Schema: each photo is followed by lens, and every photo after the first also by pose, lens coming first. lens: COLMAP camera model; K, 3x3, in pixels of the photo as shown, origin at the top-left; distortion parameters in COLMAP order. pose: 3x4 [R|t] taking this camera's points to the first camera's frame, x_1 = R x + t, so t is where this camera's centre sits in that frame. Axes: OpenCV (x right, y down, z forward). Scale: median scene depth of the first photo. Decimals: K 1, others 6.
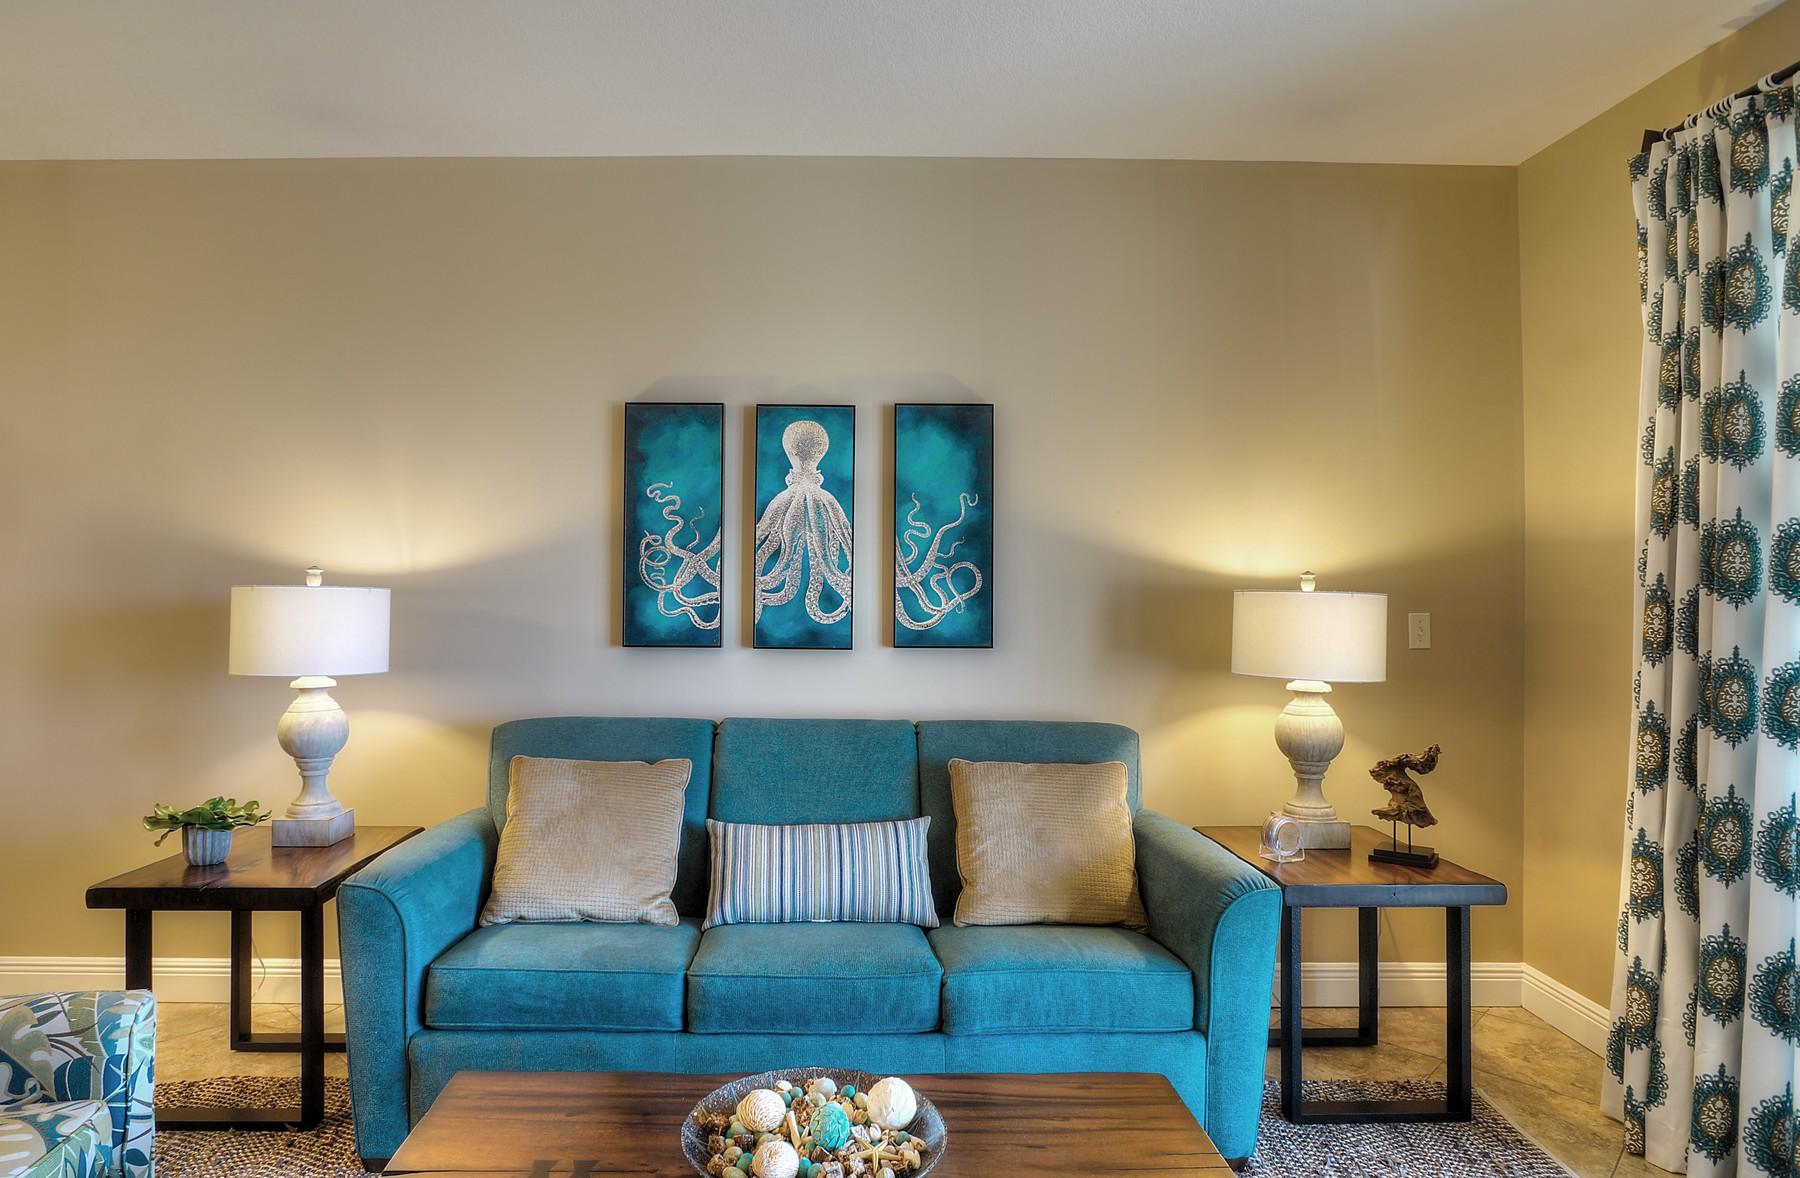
lens RADIAL K [[1000.2, 0, 904.8], [0, 1000.2, 565.1], [0, 0, 1]] dist [-0.002938, -0.000972]
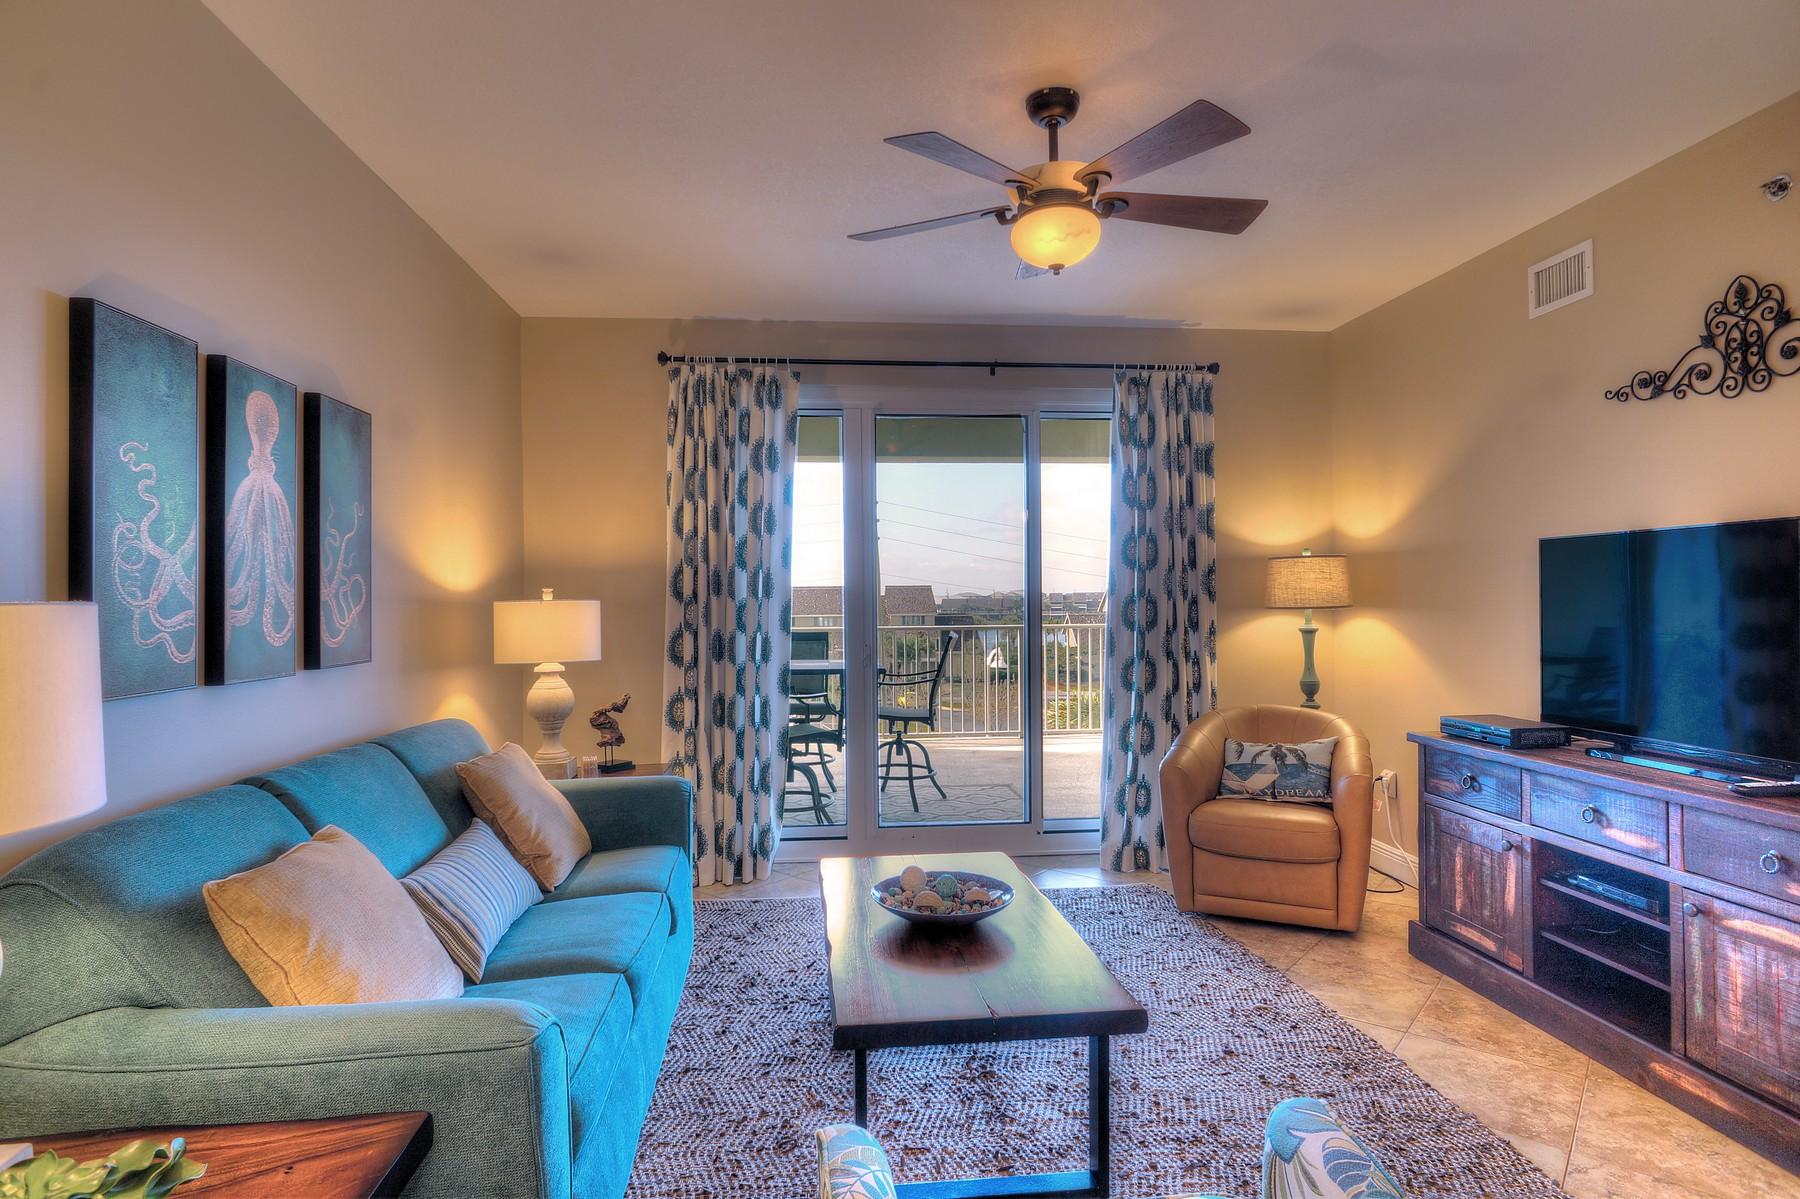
lens RADIAL K [[949.0, 0, 888.4], [0, 949.0, 591.8], [0, 0, 1]] dist [-0.025248, 0.000023]
pose [[-0.038569, 0.002040, 0.999254, -0.963728], [-0.015119, 0.999882, -0.002625, 0.009720], [-0.999142, -0.015209, -0.038533, 0.596813]]
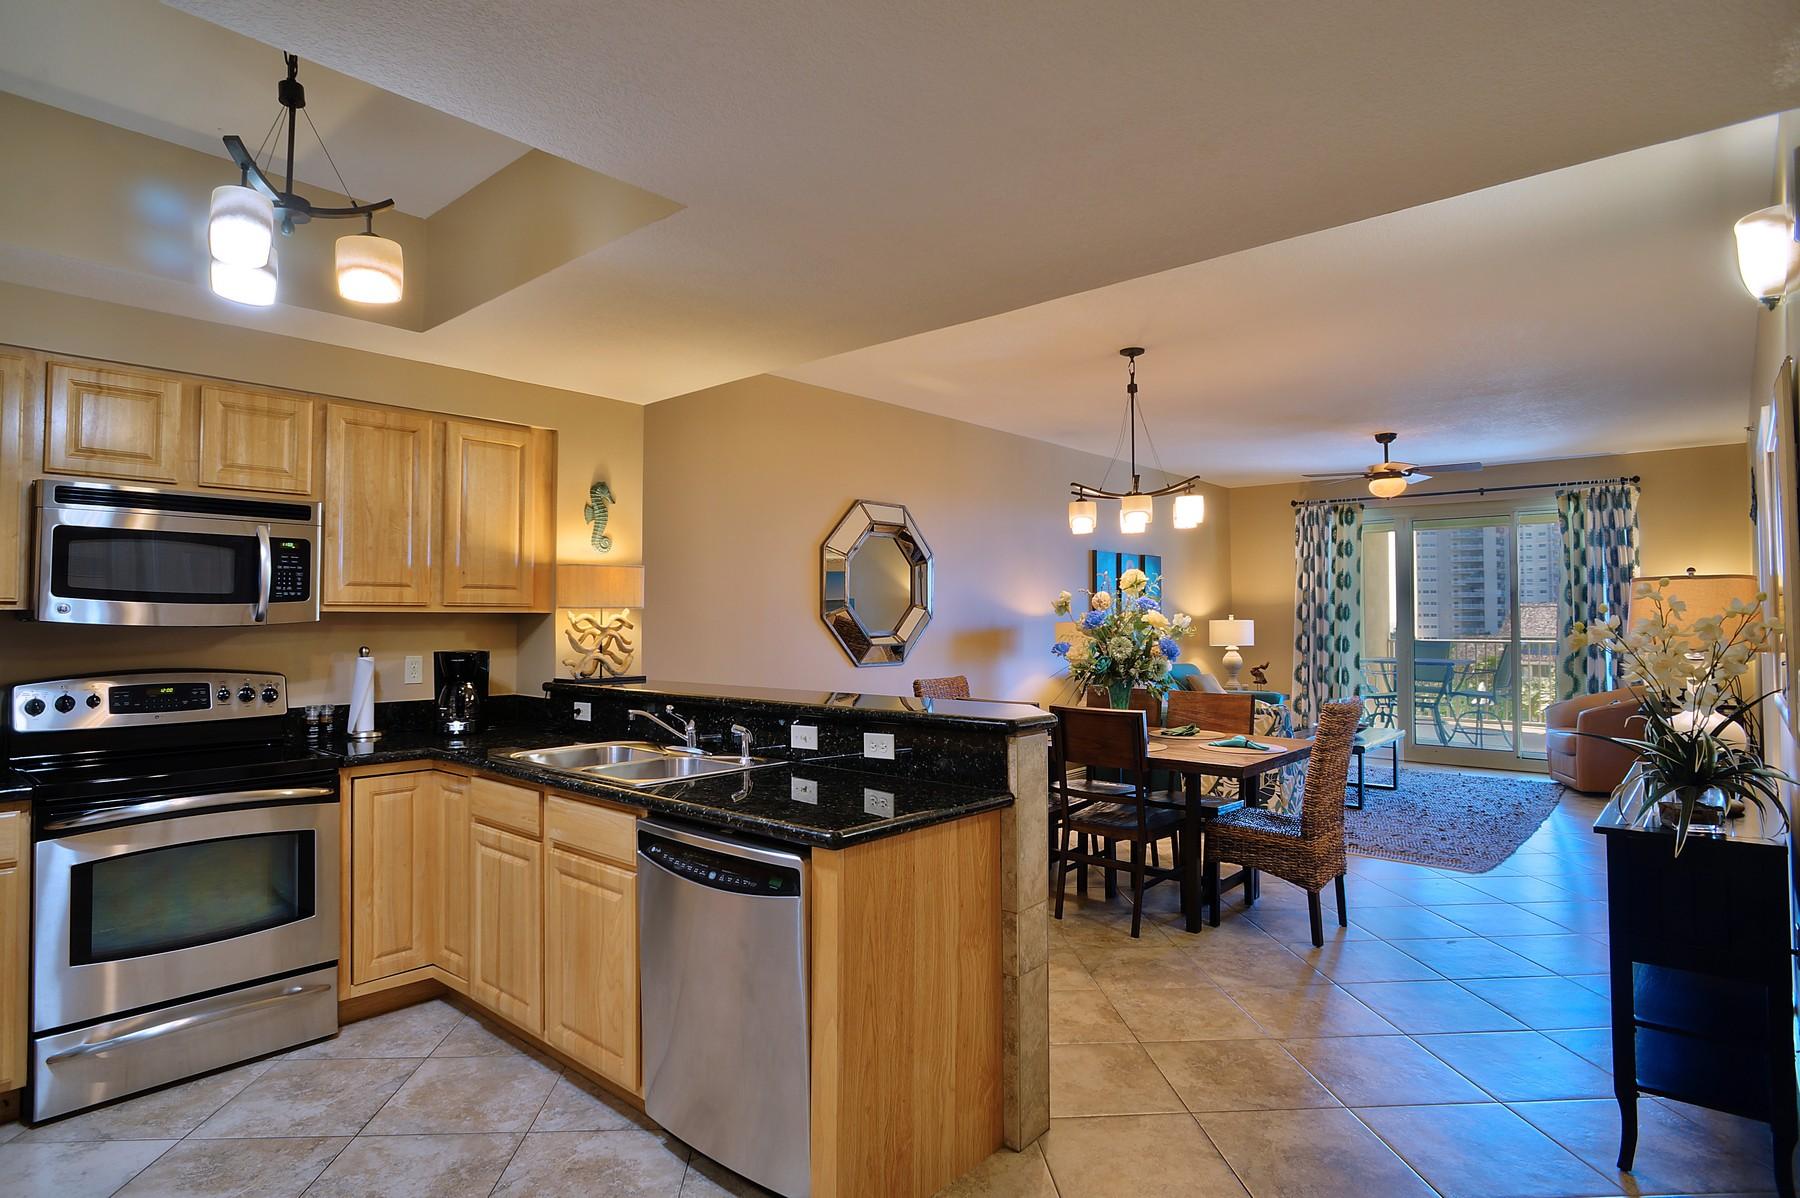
lens RADIAL K [[949.0, 0, 888.4], [0, 949.0, 591.3], [0, 0, 1]] dist [-0.025248, 0.000023]
pose [[0.702880, 0.014801, 0.711155, -2.760000], [-0.013218, 0.999883, -0.007746, -0.032315], [-0.711186, -0.003956, 0.702993, -0.429901]]
